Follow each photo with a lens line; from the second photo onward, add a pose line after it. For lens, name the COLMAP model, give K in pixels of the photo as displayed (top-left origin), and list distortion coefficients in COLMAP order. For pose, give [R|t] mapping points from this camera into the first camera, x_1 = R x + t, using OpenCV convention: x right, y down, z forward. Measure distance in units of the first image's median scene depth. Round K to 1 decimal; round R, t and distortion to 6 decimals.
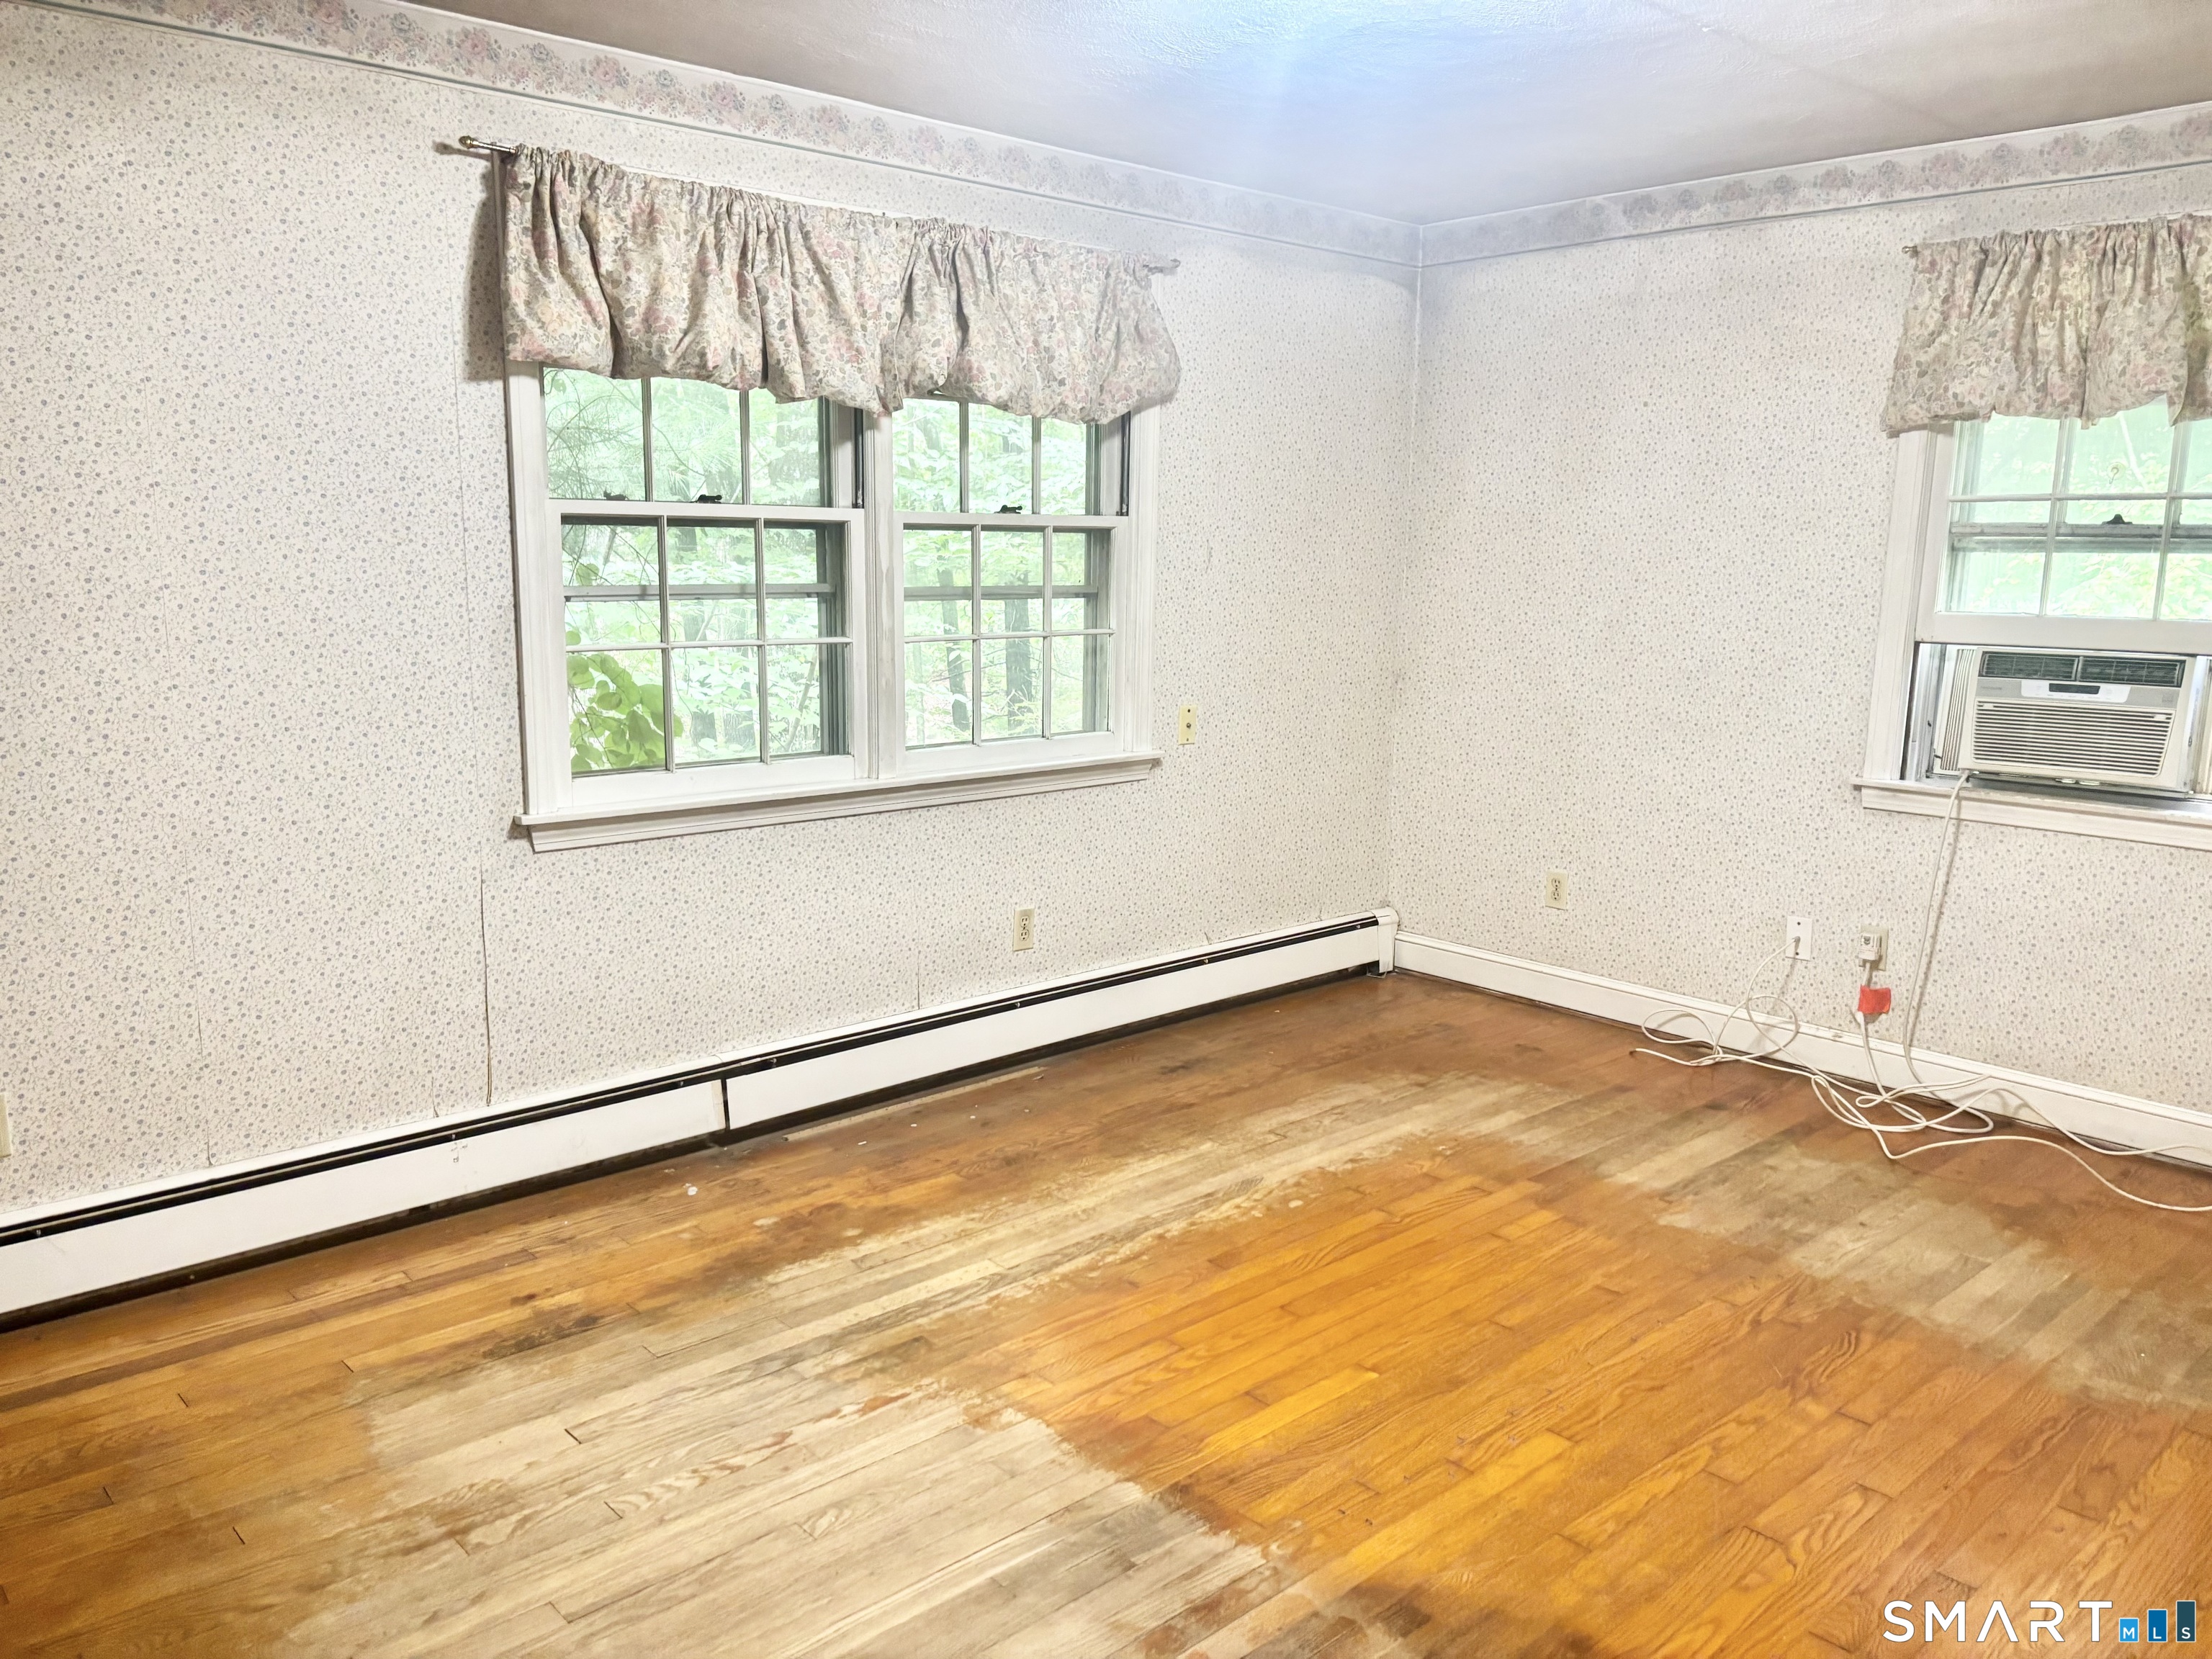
lens RADIAL K [[1671.0, 0, 1105.8], [0, 1671.0, 839.6], [0, 0, 1]] dist [0.012658, -0.001007]
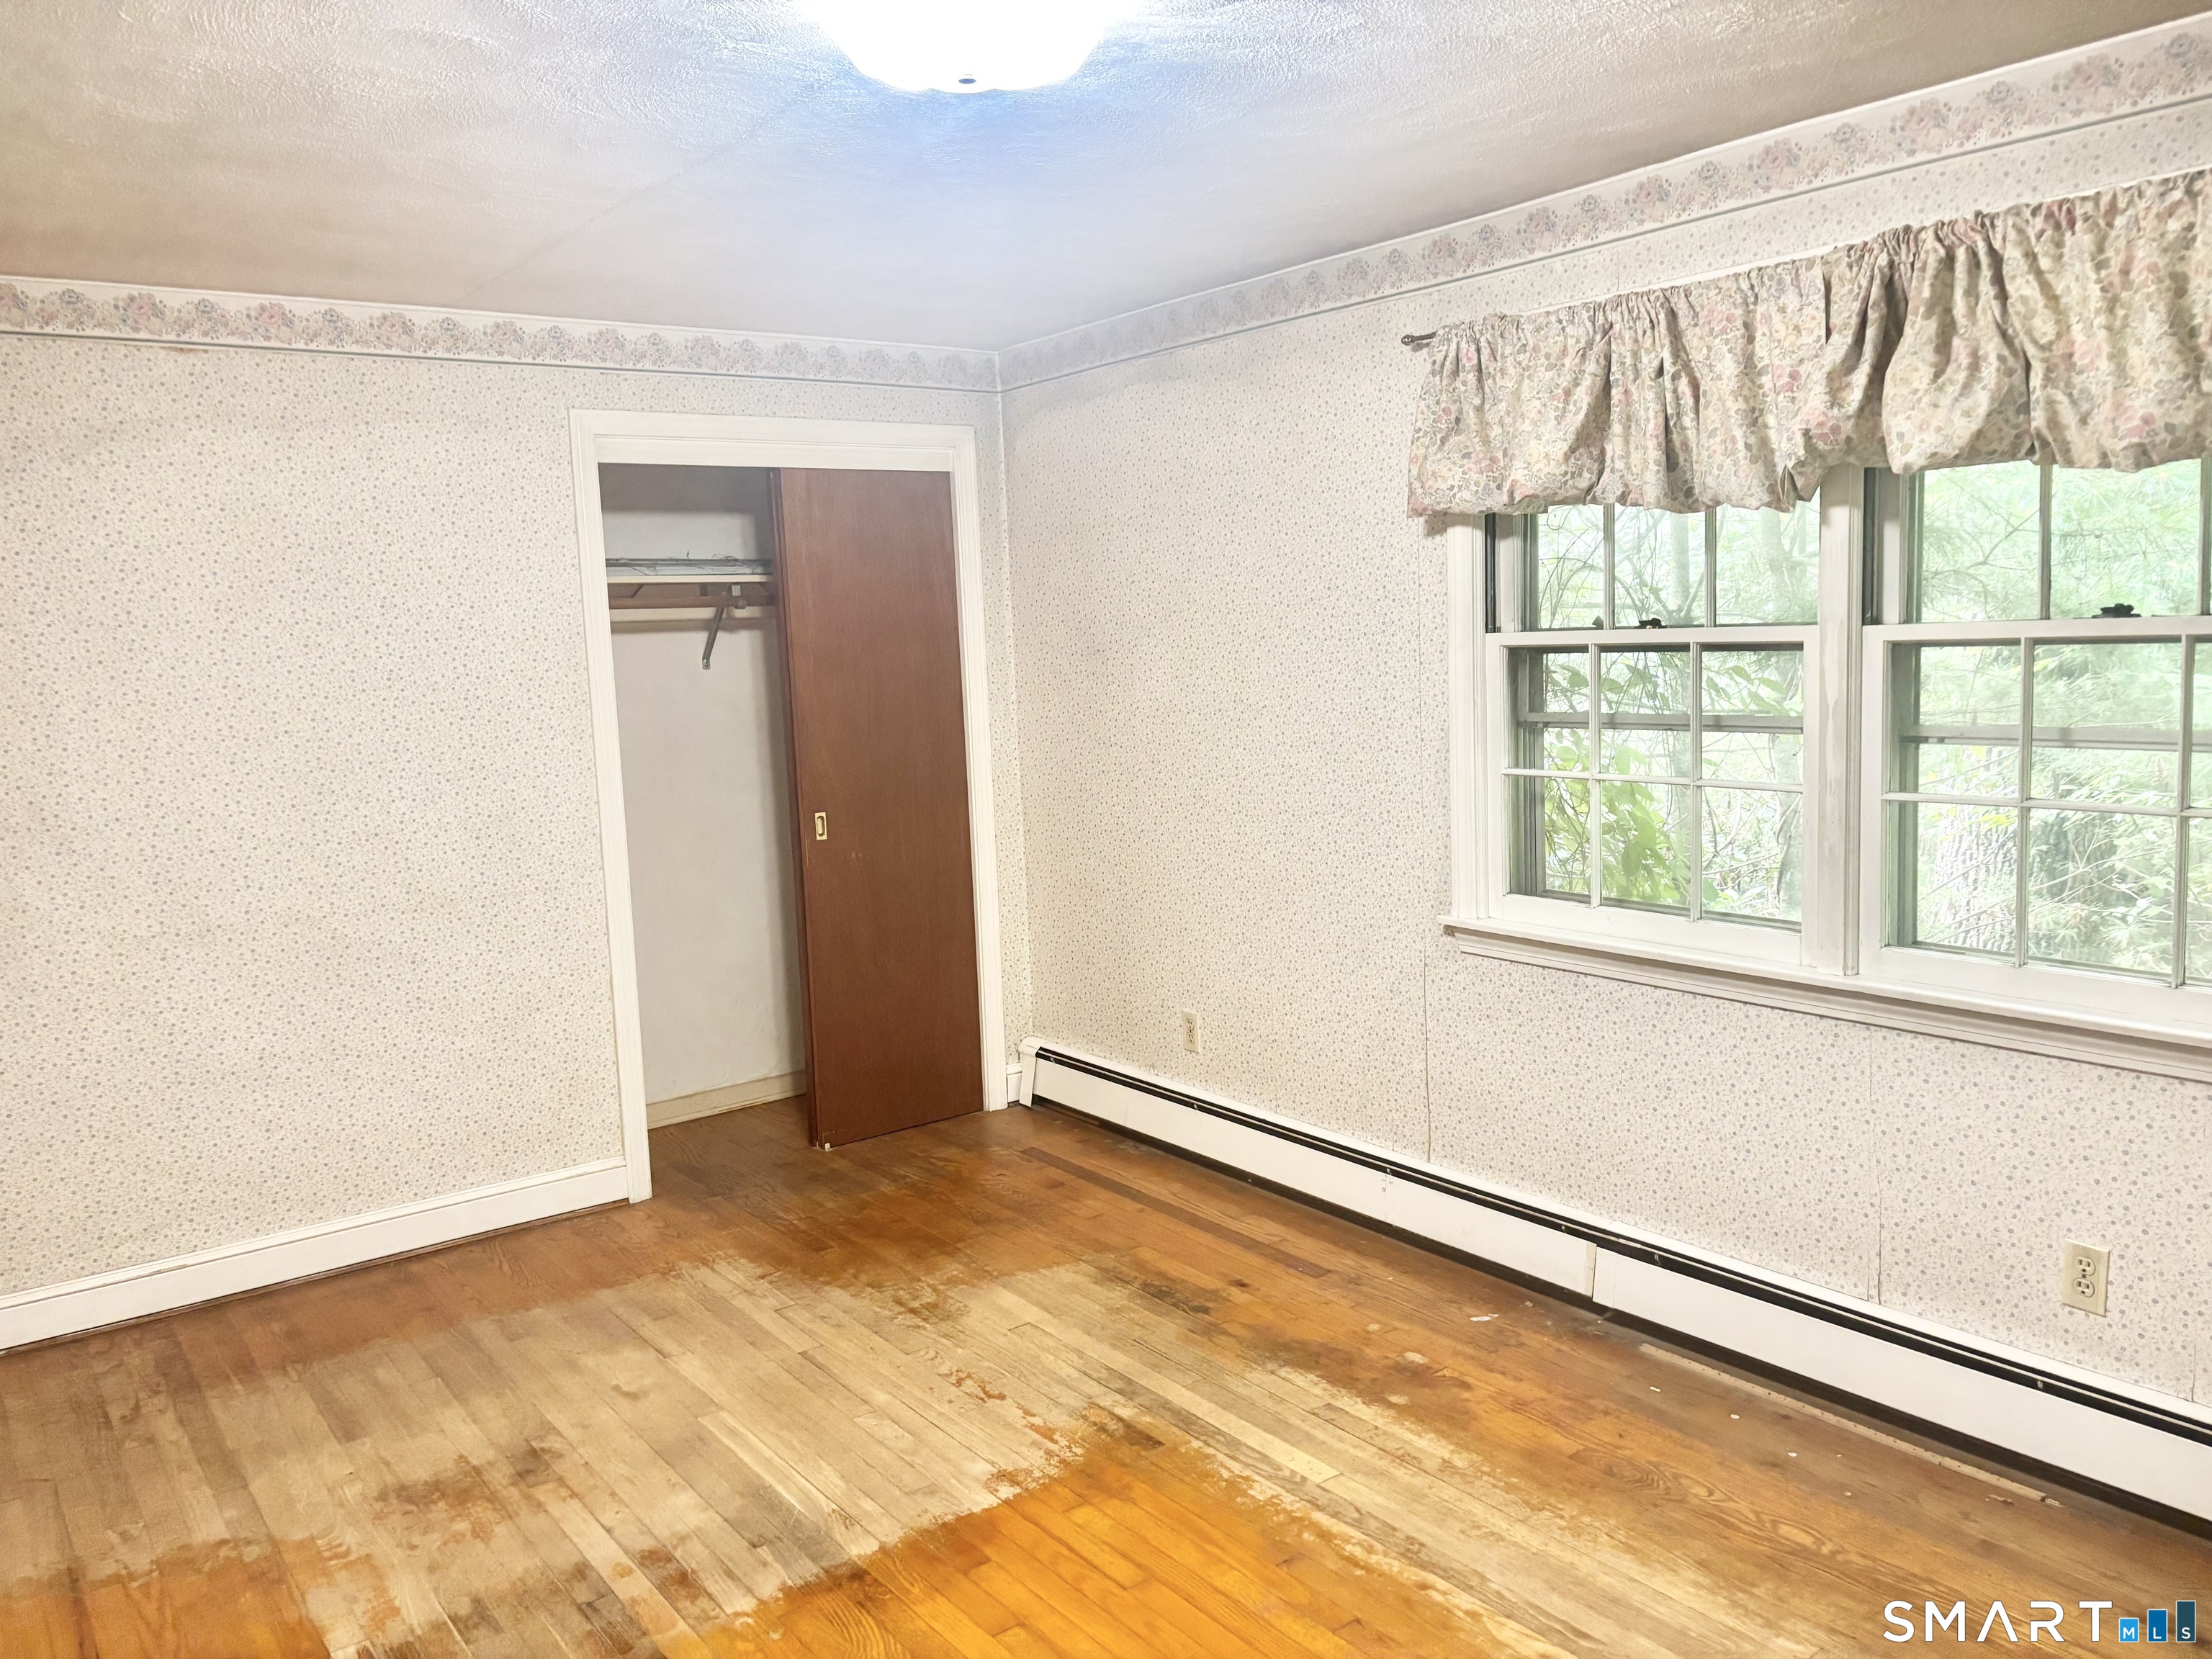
lens RADIAL K [[1671.0, 0, 1108.1], [0, 1671.0, 817.1], [0, 0, 1]] dist [0.012658, -0.001007]
pose [[-0.089372, 0.111944, -0.989687, 0.812754], [-0.147110, 0.981282, 0.124277, -0.195500], [0.985074, 0.156699, -0.071231, 0.899651]]
